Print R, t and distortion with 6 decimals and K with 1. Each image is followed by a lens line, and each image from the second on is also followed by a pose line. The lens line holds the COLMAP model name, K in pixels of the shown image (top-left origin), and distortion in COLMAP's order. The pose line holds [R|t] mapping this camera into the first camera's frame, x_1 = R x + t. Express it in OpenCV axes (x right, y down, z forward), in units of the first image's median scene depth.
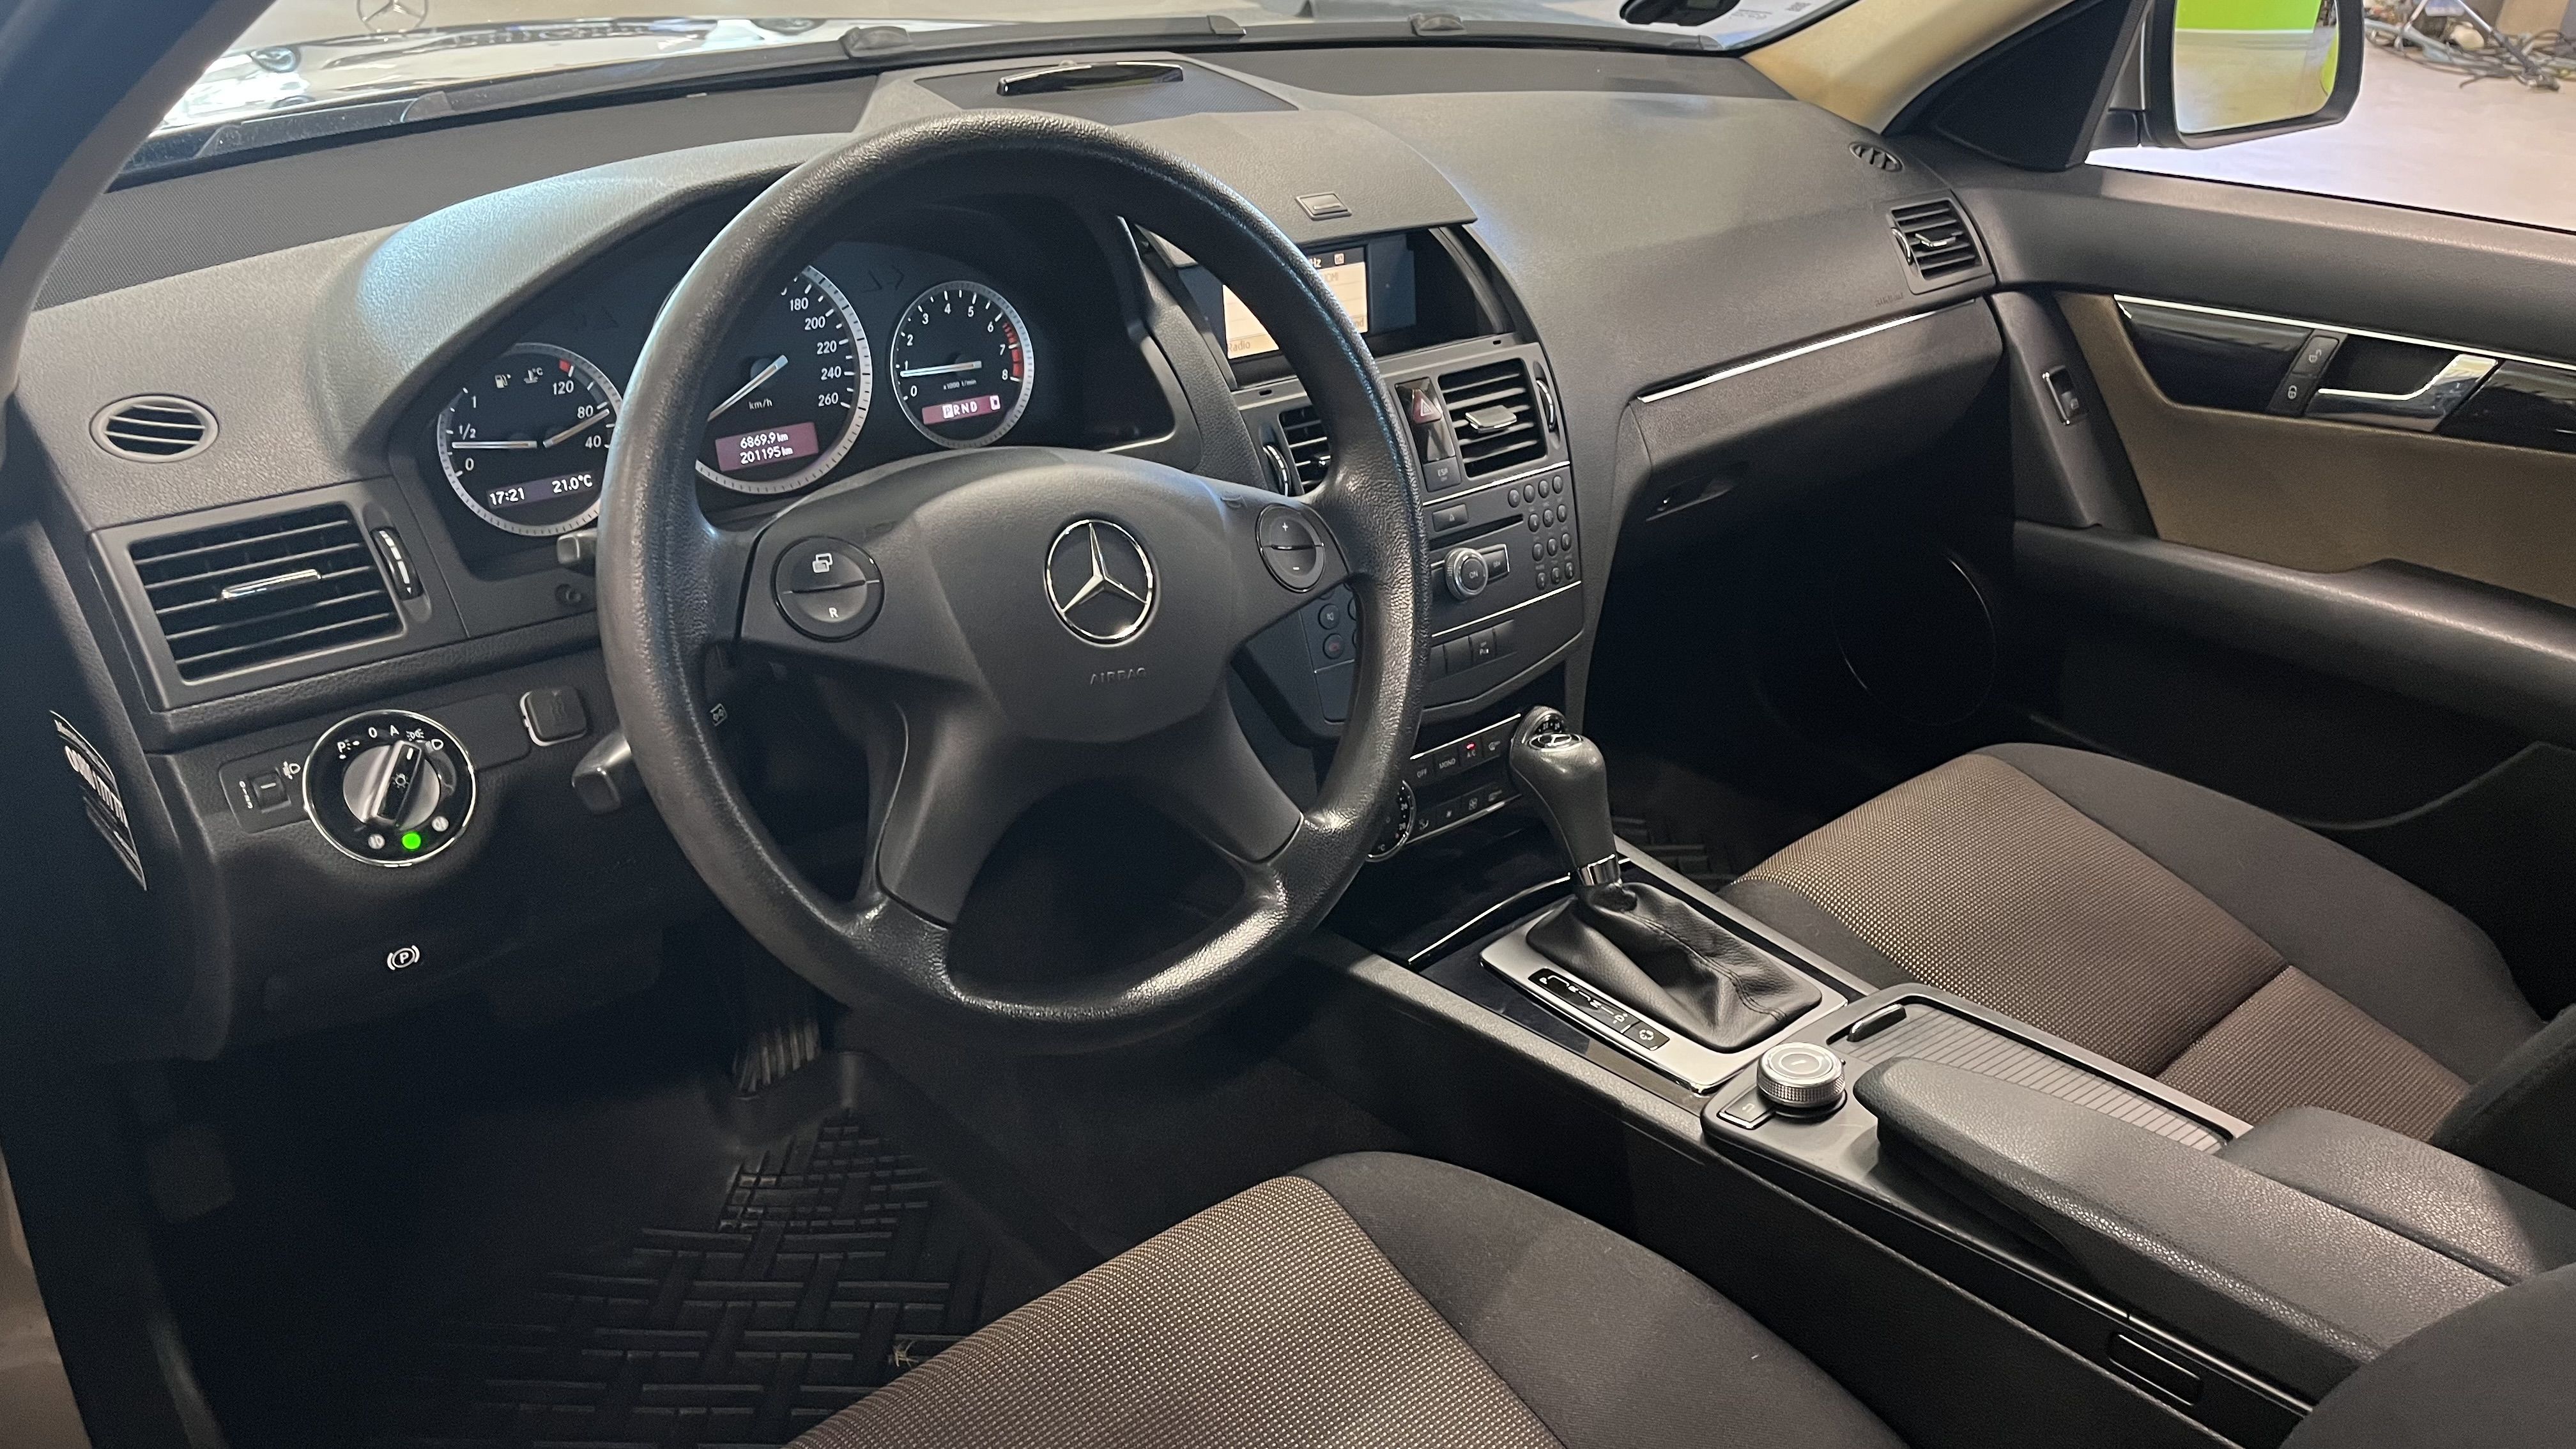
lens RADIAL K [[2010.6, 0, 1305.4], [0, 2010.6, 732.3], [0, 0, 1]] dist [0.057914, -0.097392]
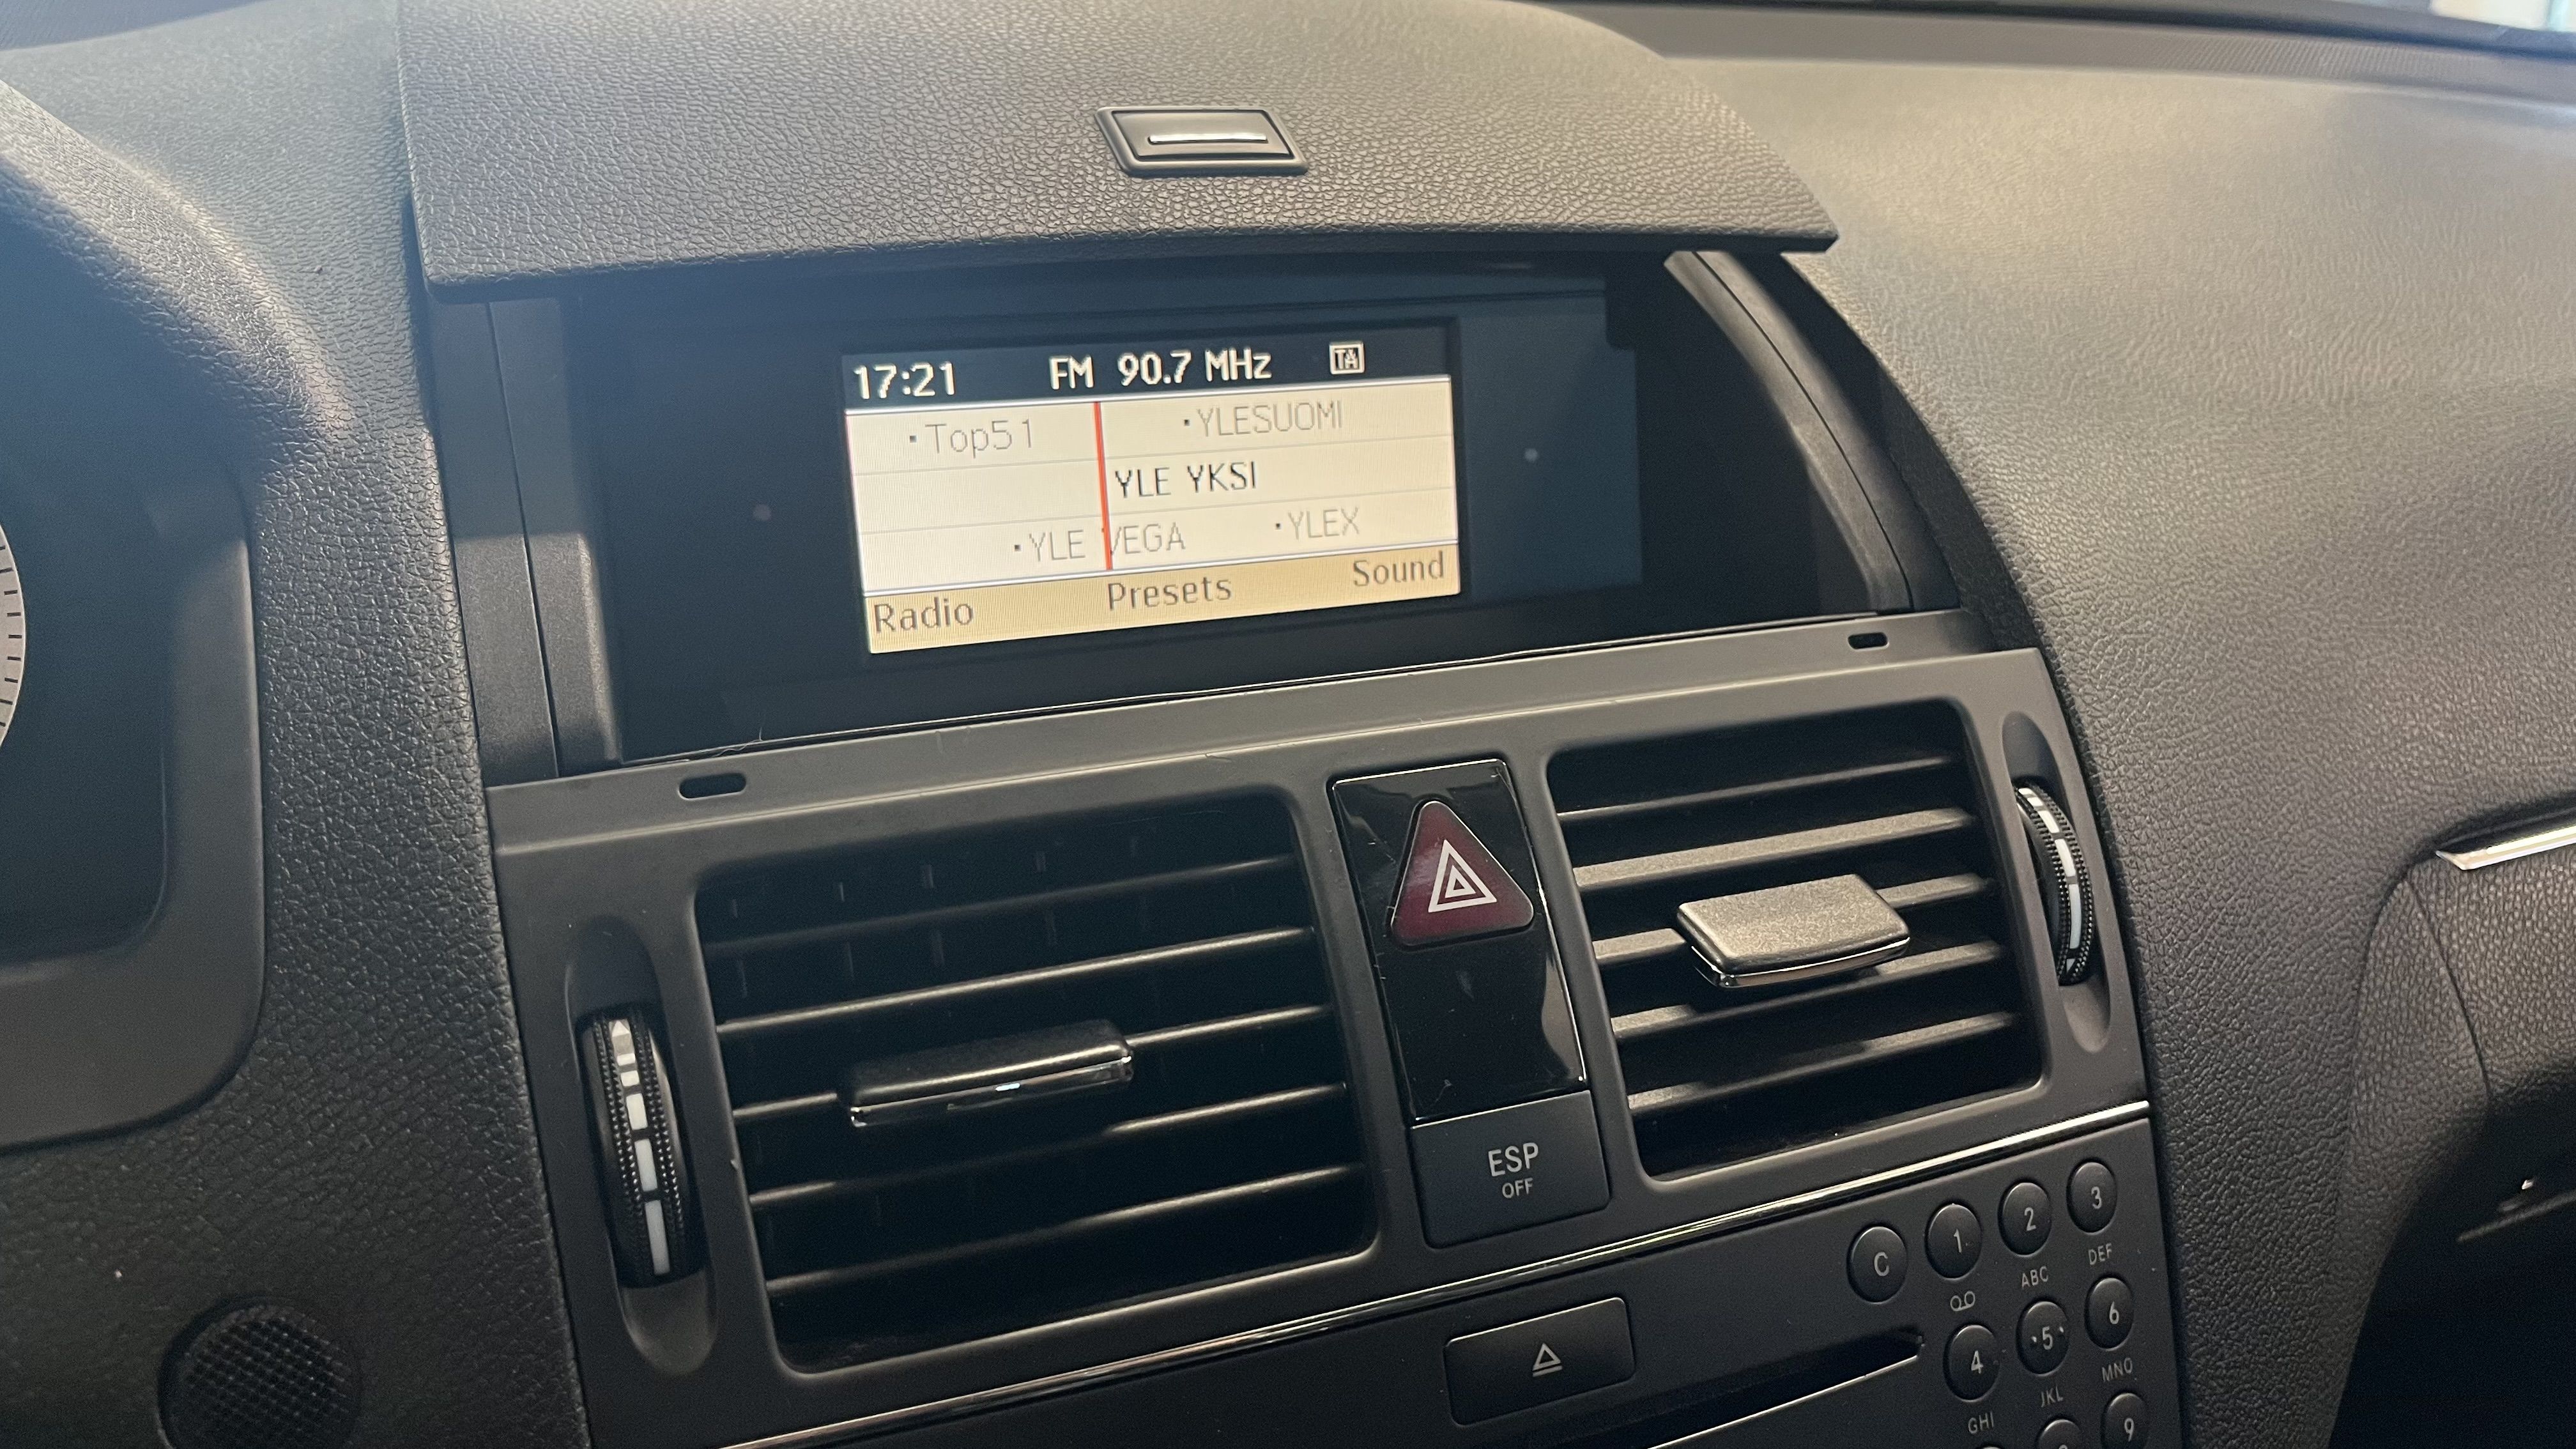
lens RADIAL K [[2010.6, 0, 1305.4], [0, 2010.6, 732.3], [0, 0, 1]] dist [0.057914, -0.097392]
pose [[0.944996, 0.044256, -0.324073, 0.112233], [-0.099044, 0.983004, -0.154574, -0.131421], [0.311724, 0.178170, 0.933319, 0.723824]]
